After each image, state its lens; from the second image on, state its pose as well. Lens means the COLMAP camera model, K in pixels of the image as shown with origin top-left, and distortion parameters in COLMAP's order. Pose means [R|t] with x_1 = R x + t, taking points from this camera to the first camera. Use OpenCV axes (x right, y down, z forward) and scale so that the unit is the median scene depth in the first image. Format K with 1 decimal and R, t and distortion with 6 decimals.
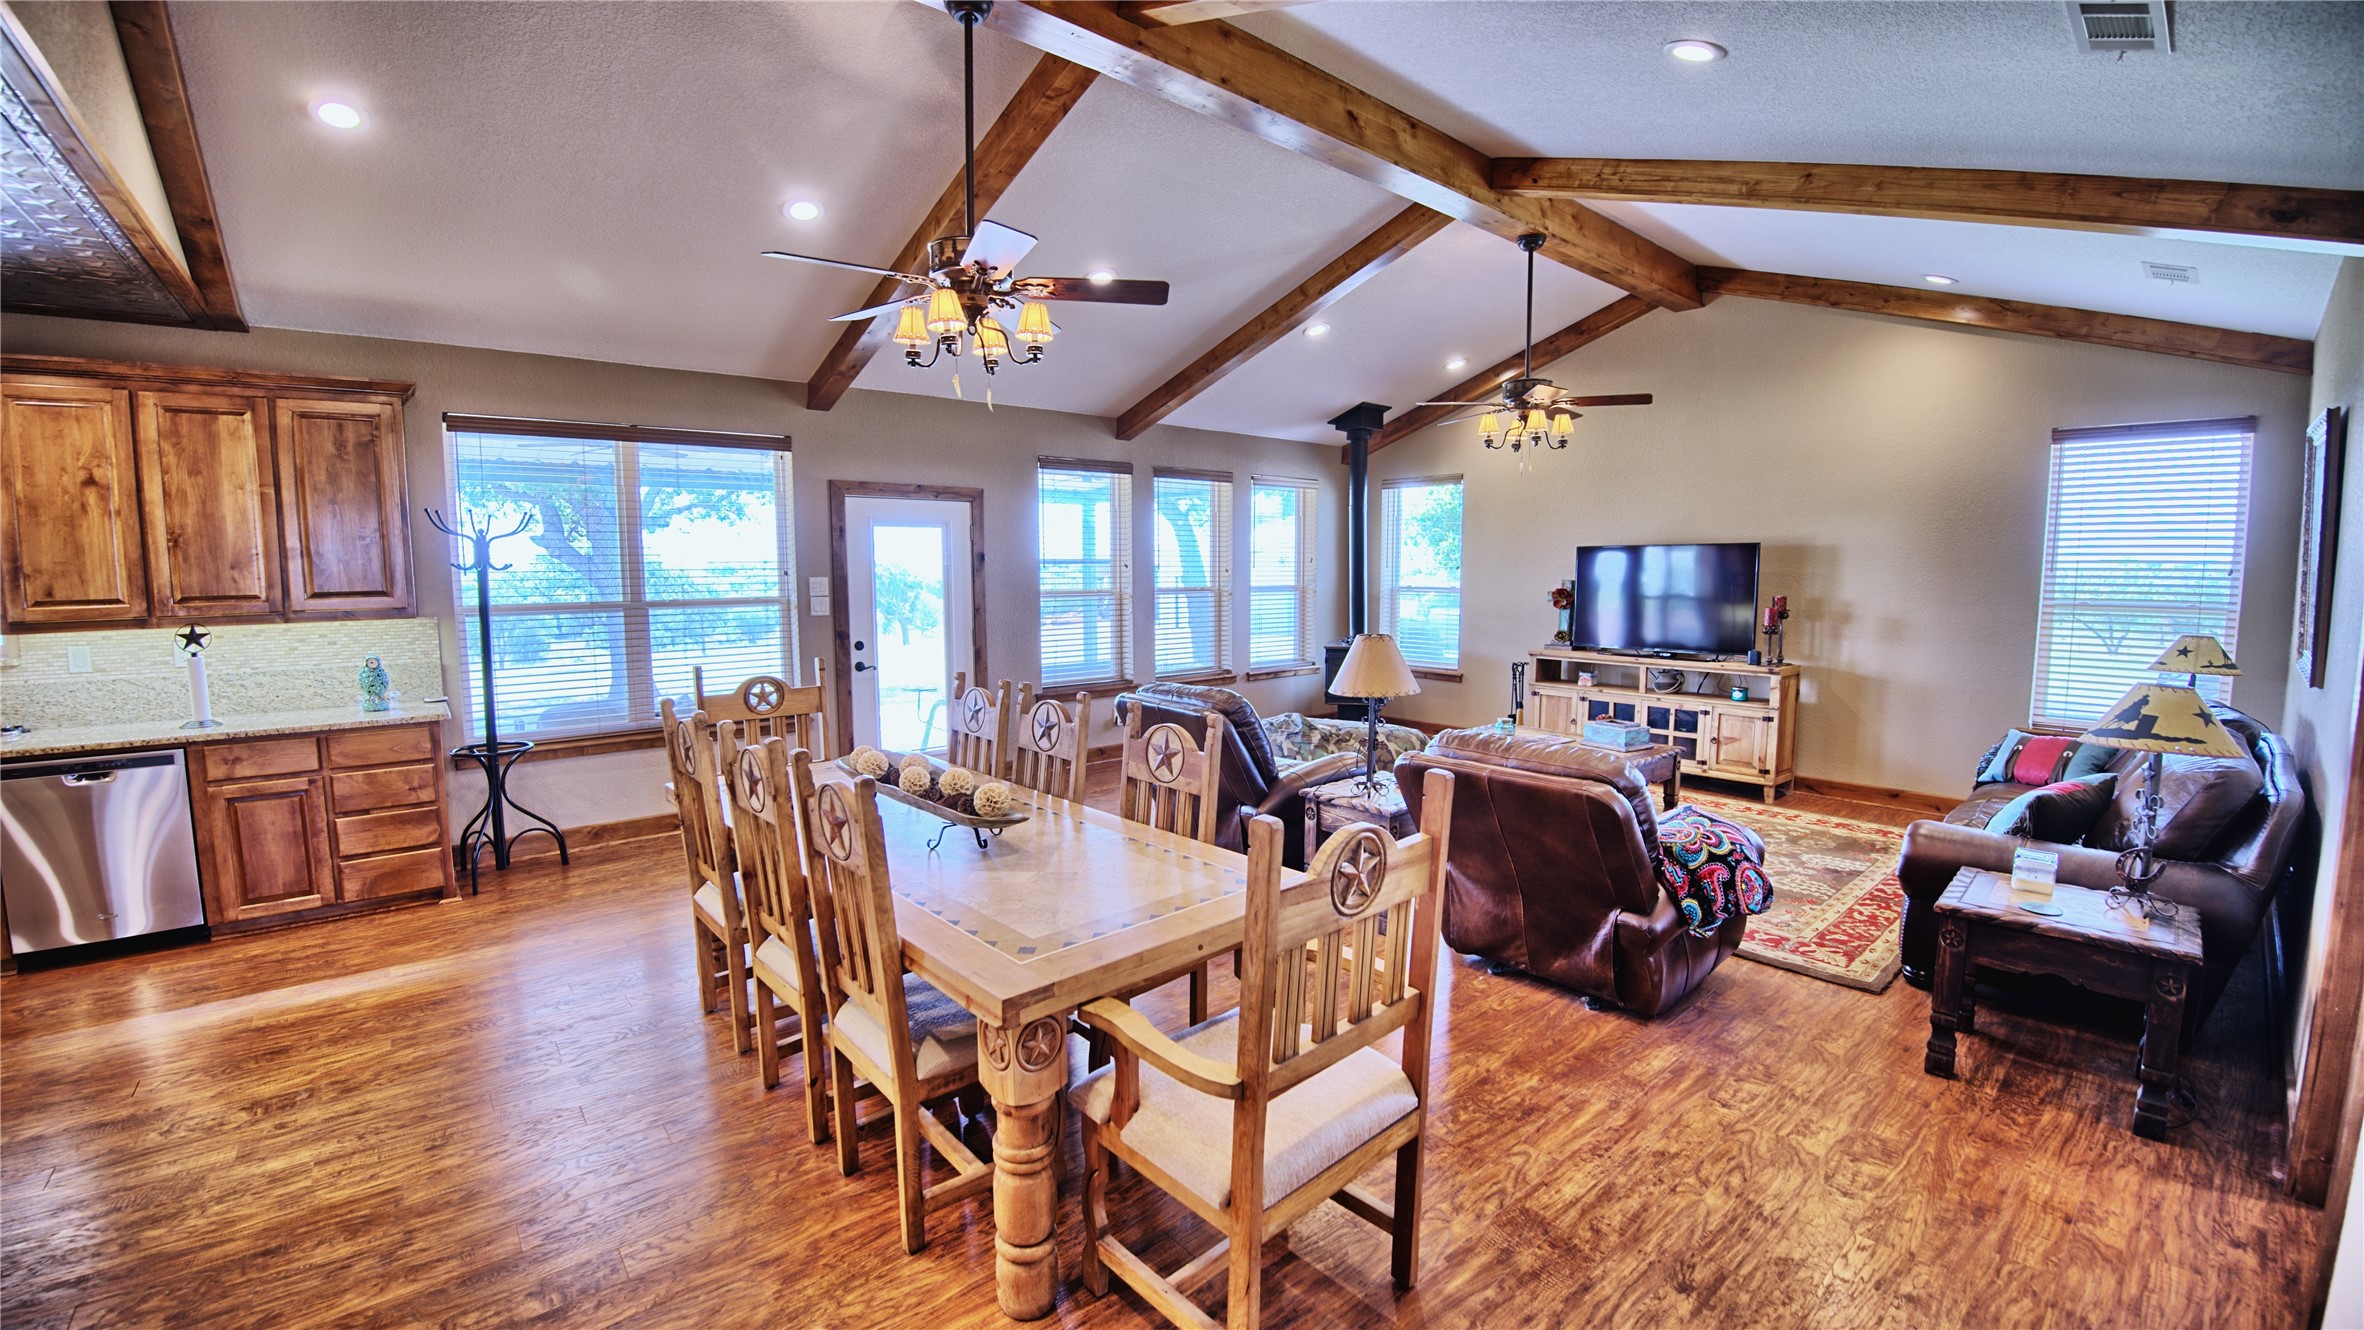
lens RADIAL K [[945.8, 0, 1182.0], [0, 945.8, 665.0], [0, 0, 1]] dist [-0.045801, 0.000157]
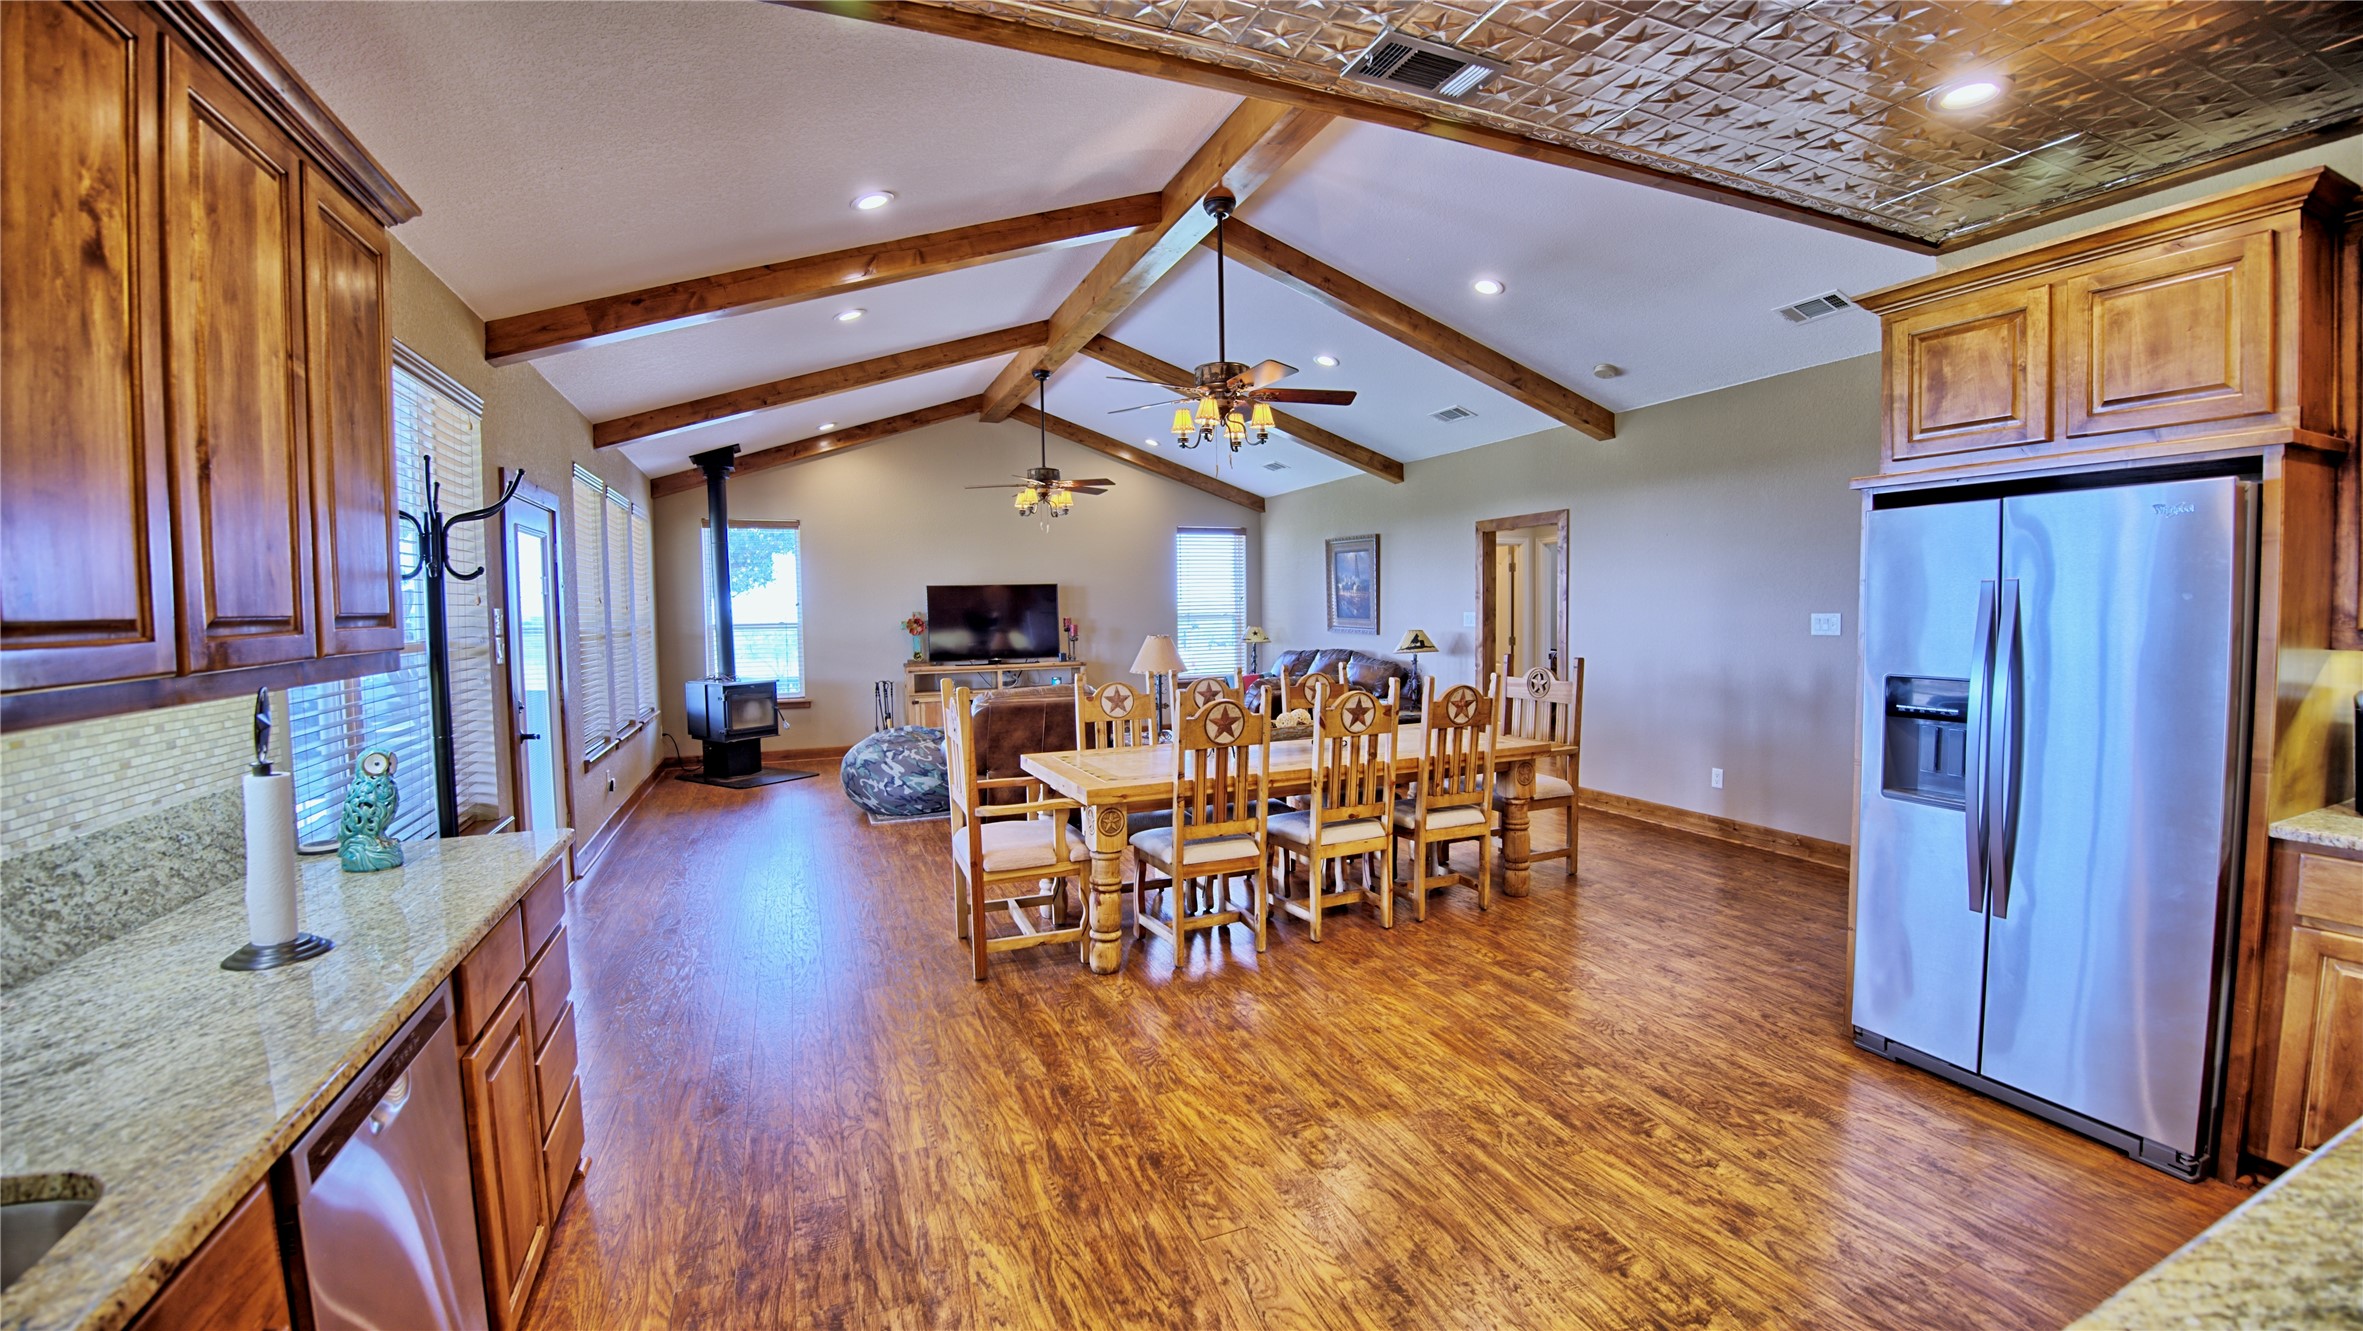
lens RADIAL K [[945.4, 0, 1181.5], [0, 945.4, 665.5], [0, 0, 1]] dist [-0.045801, 0.000157]
pose [[0.310318, -0.059417, 0.948774, -1.649776], [0.114308, 0.993136, 0.024808, -0.021623], [-0.943735, 0.100755, 0.314980, 0.625487]]
